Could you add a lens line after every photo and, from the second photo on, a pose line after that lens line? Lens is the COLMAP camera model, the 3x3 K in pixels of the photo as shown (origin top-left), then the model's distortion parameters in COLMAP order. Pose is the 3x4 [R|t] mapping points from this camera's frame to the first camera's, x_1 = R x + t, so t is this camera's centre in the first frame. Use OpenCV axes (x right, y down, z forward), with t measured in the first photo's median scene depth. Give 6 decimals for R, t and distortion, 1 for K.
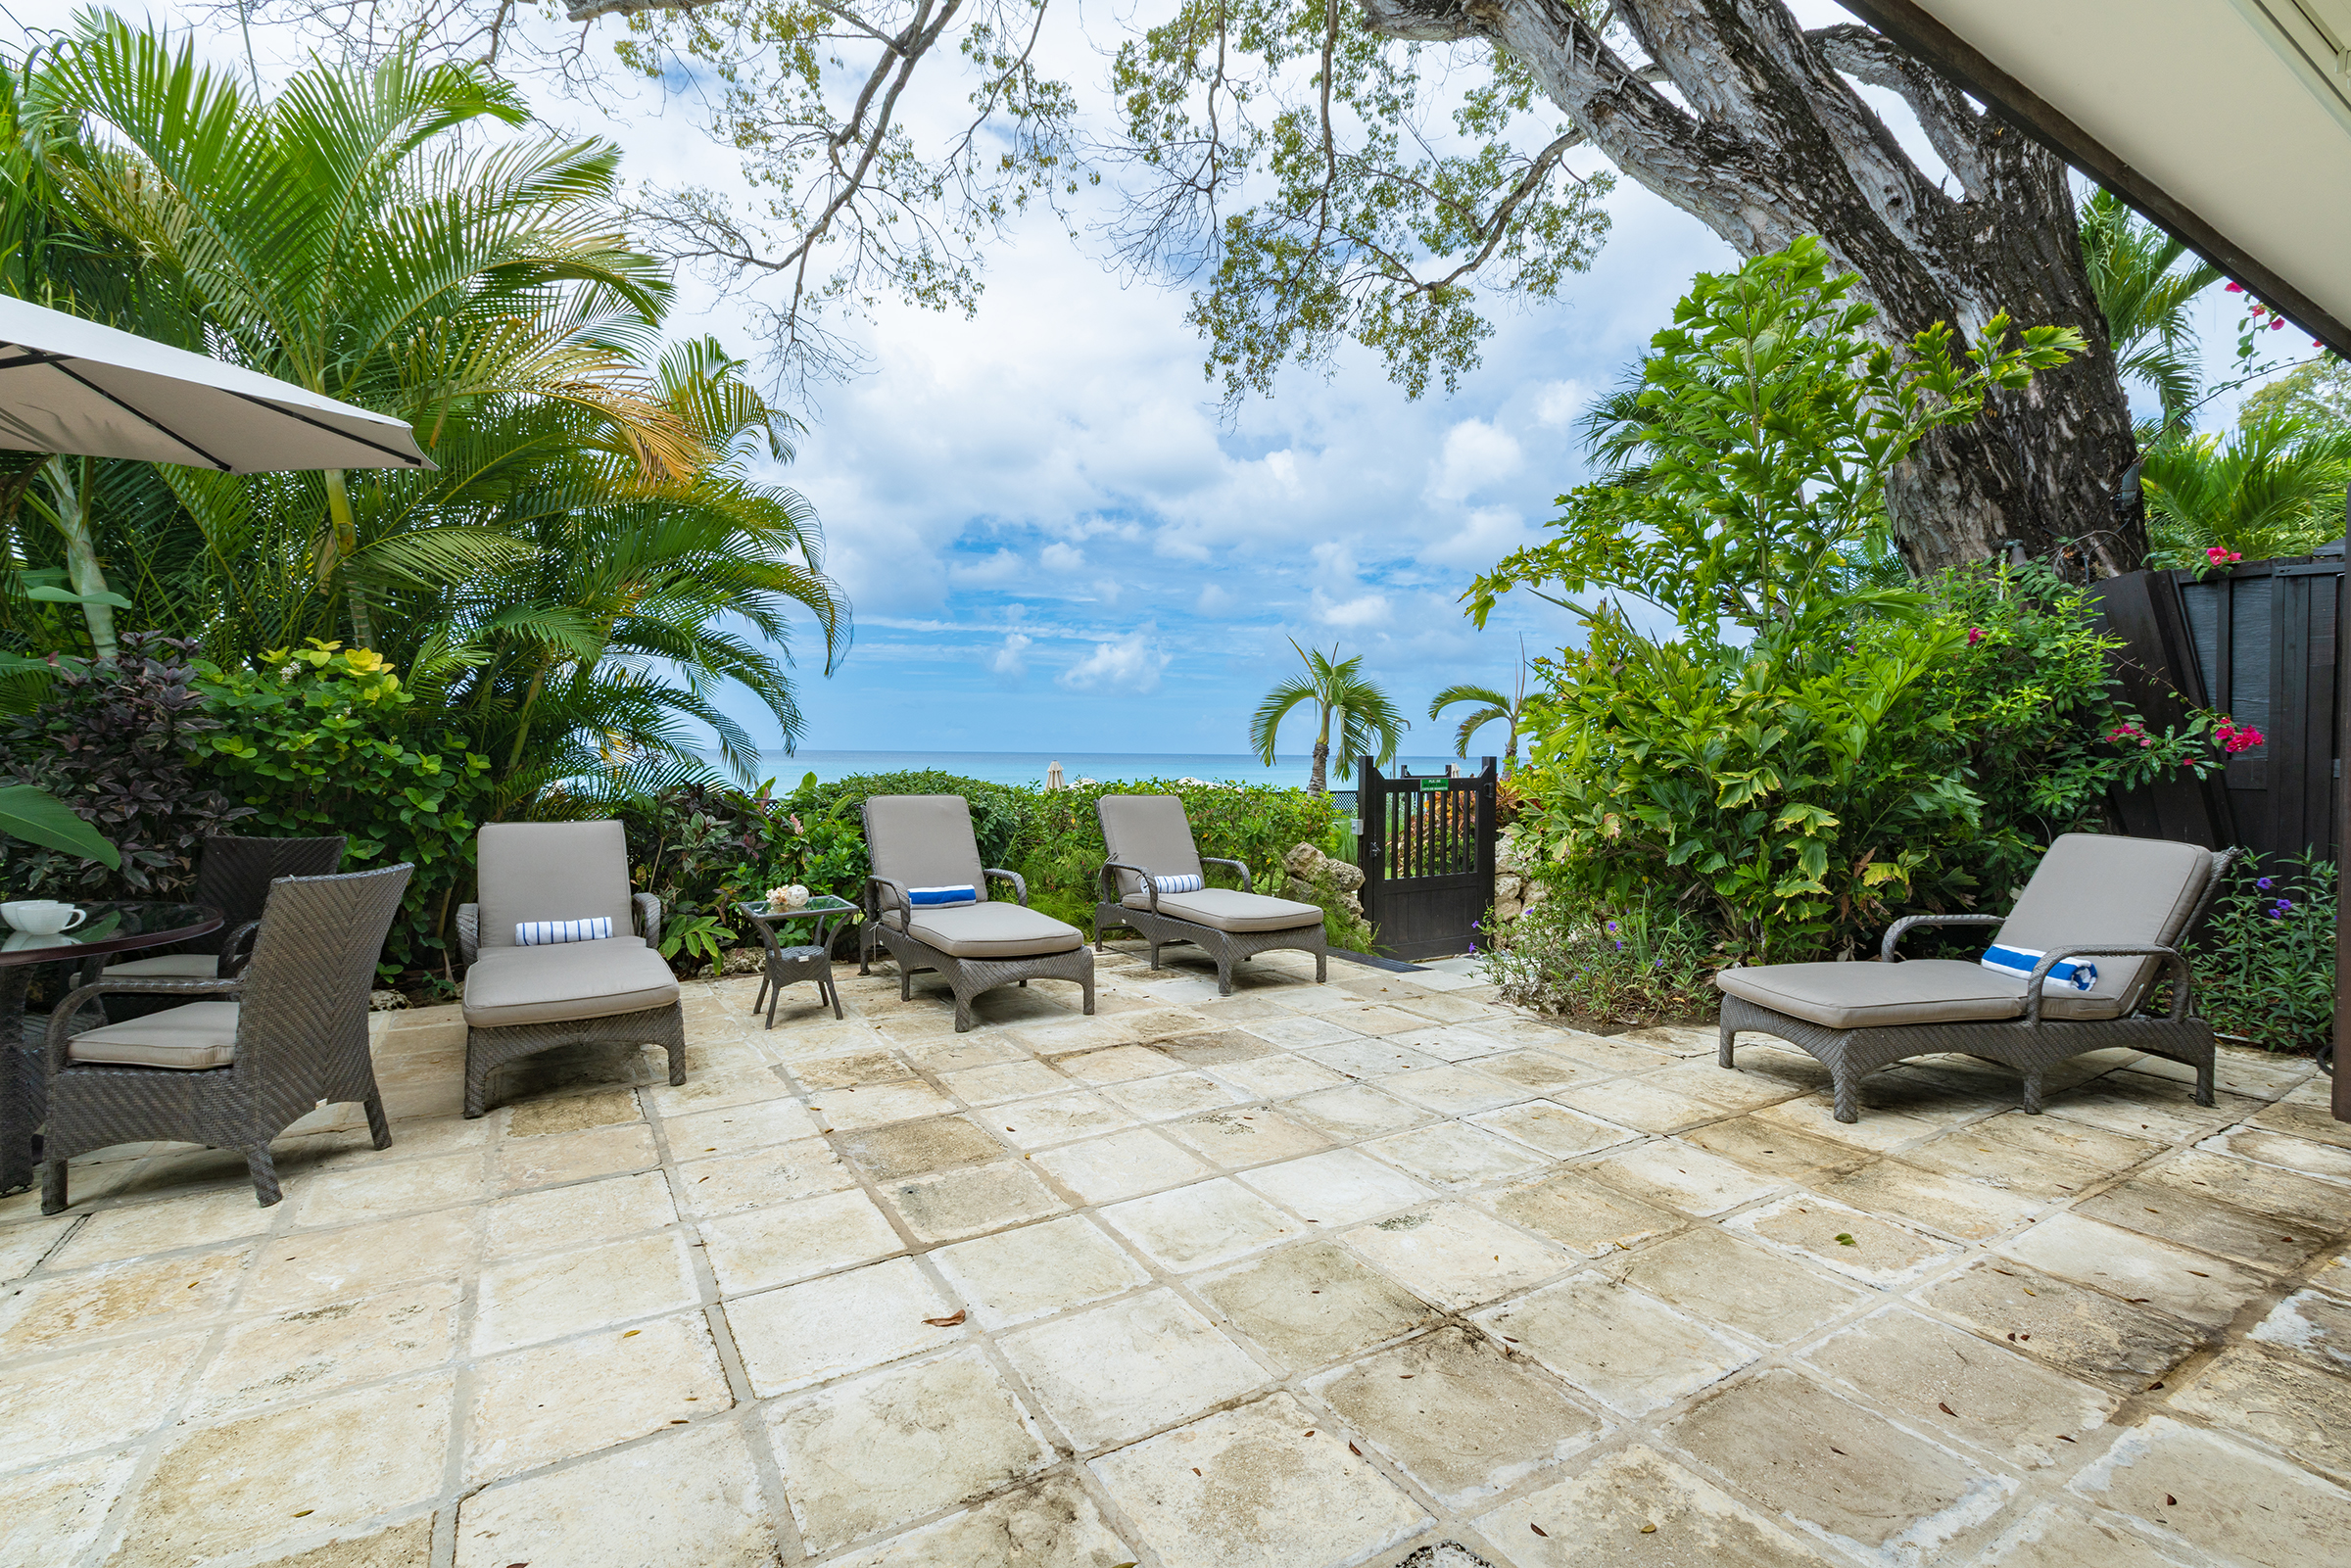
lens RADIAL K [[1082.7, 0, 1234.4], [0, 1082.7, 742.2], [0, 0, 1]] dist [0.000465, 0.000173]
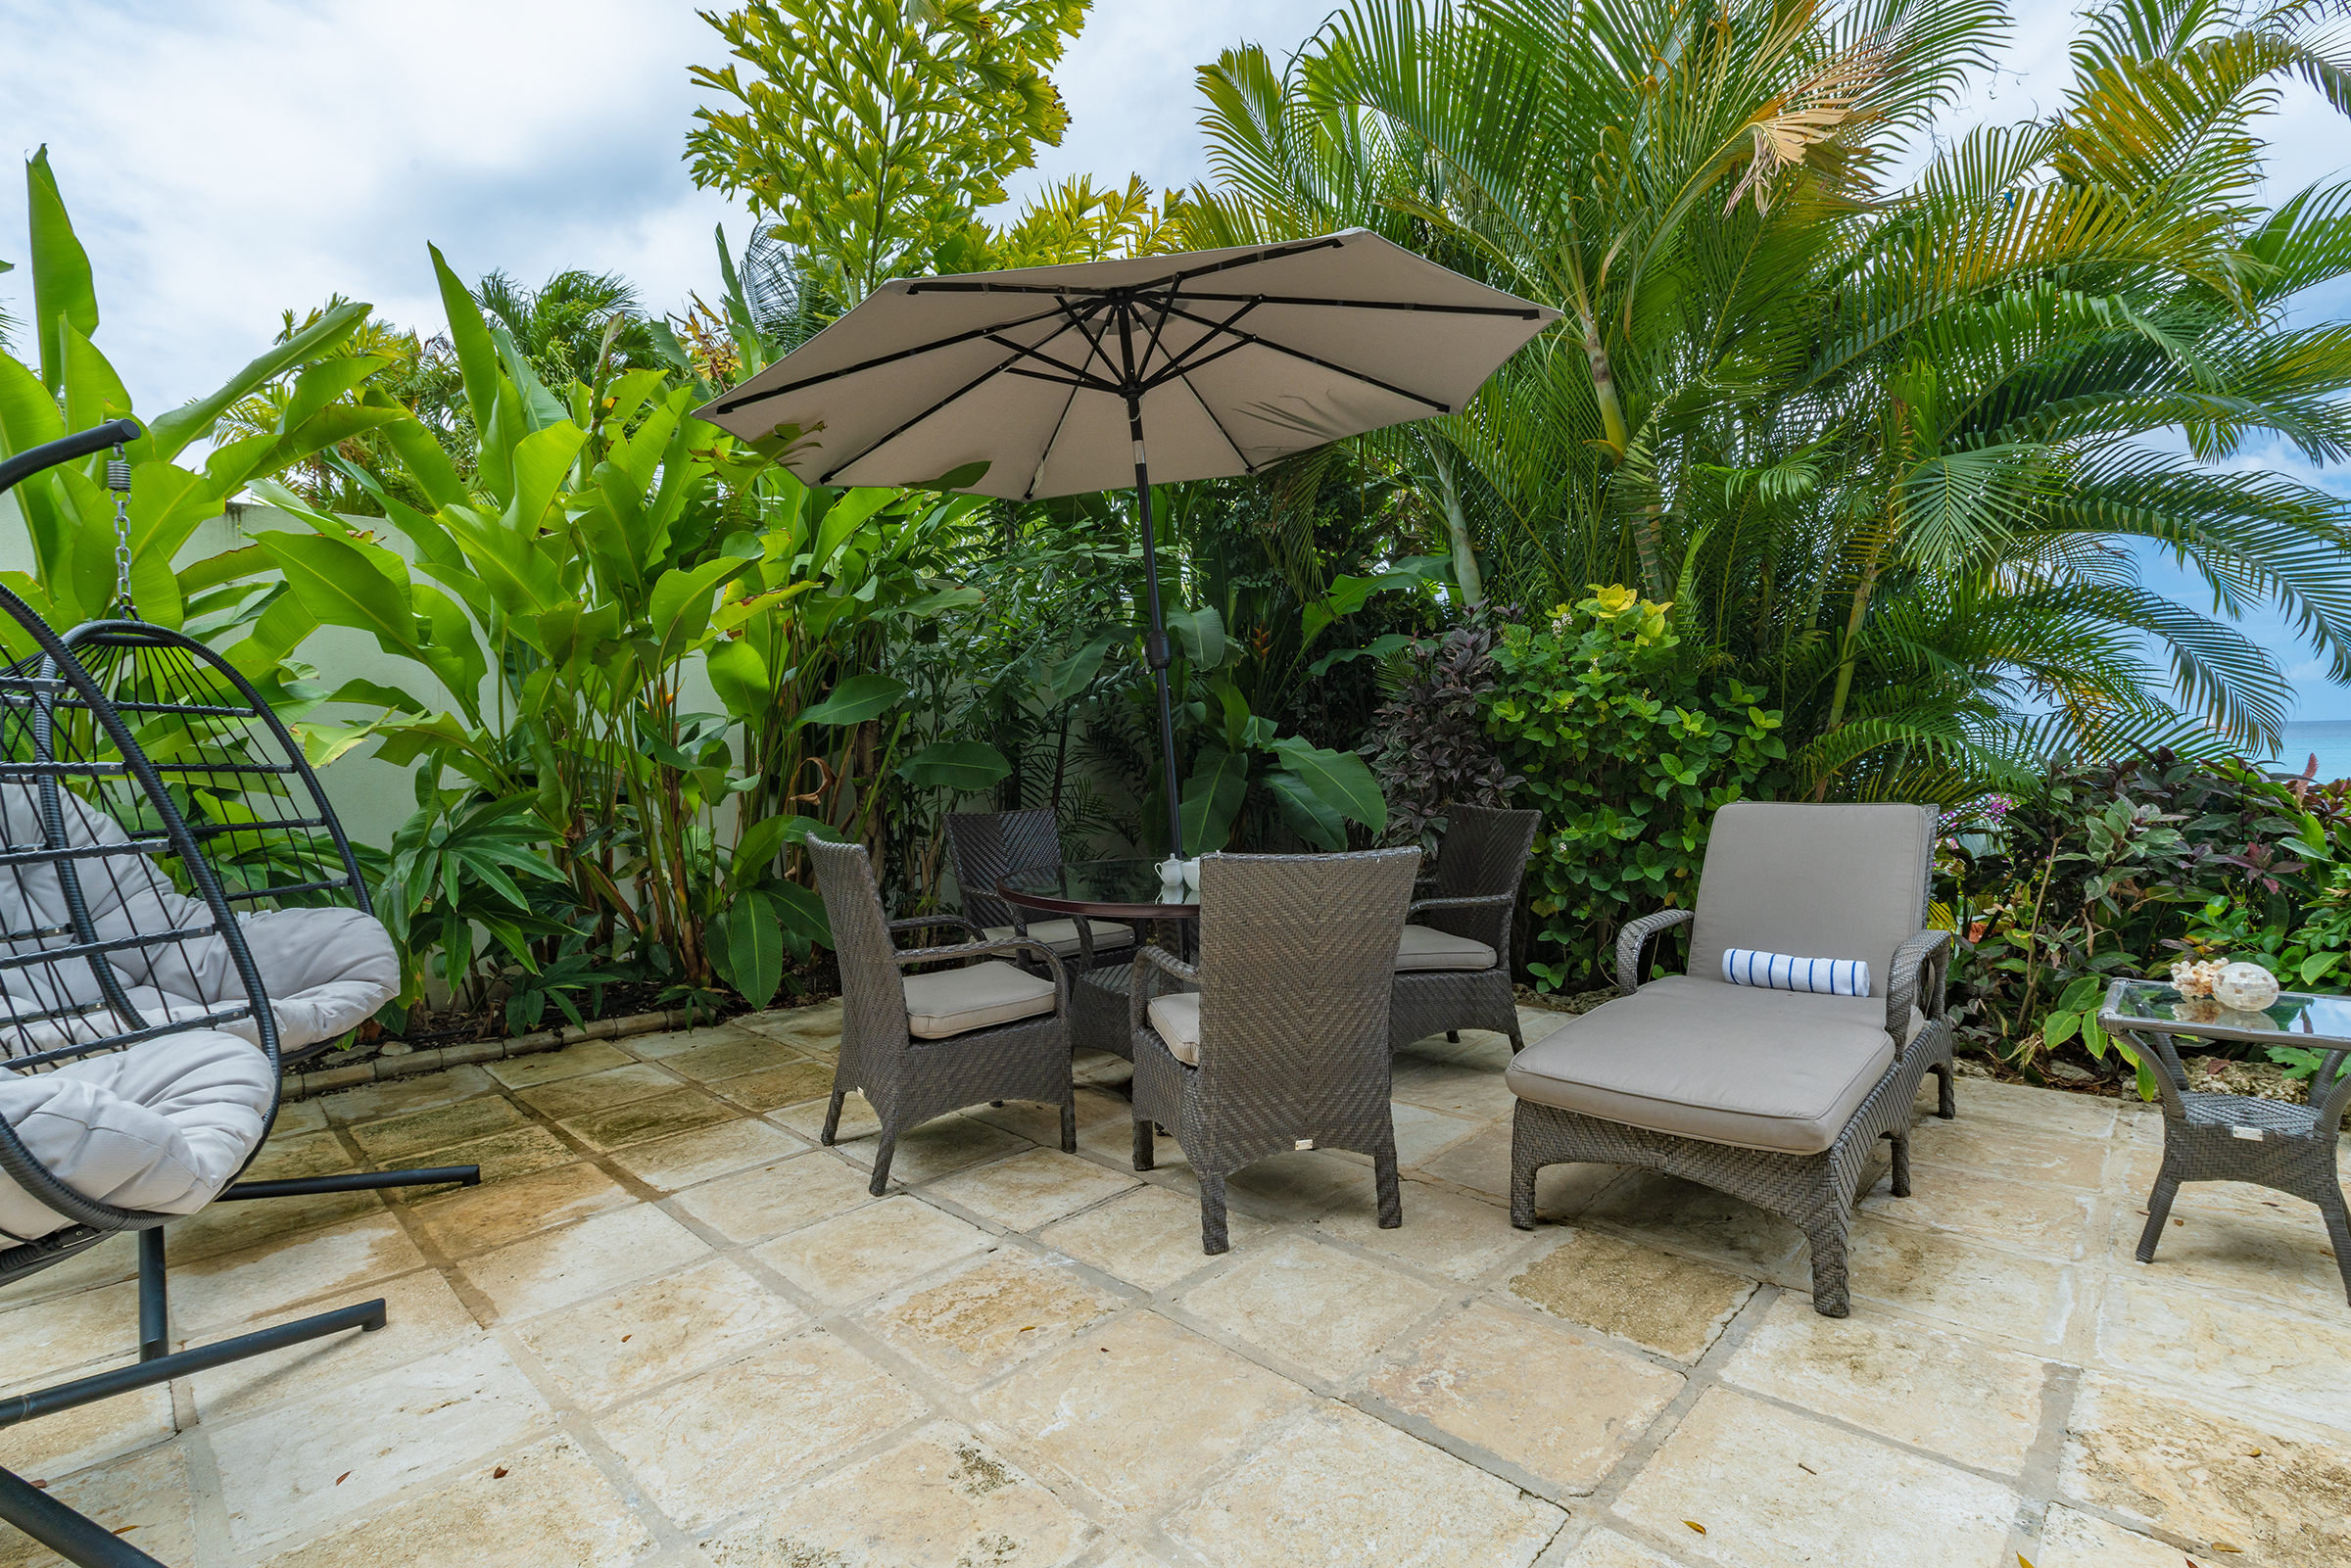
lens RADIAL K [[1087.7, 0, 1178.0], [0, 1087.7, 765.5], [0, 0, 1]] dist [-0.004135, -0.001461]
pose [[0.207588, -0.000471, -0.978216, -0.072541], [0.035258, 0.999354, 0.007001, 0.040218], [0.977581, -0.035943, 0.207471, 0.601201]]
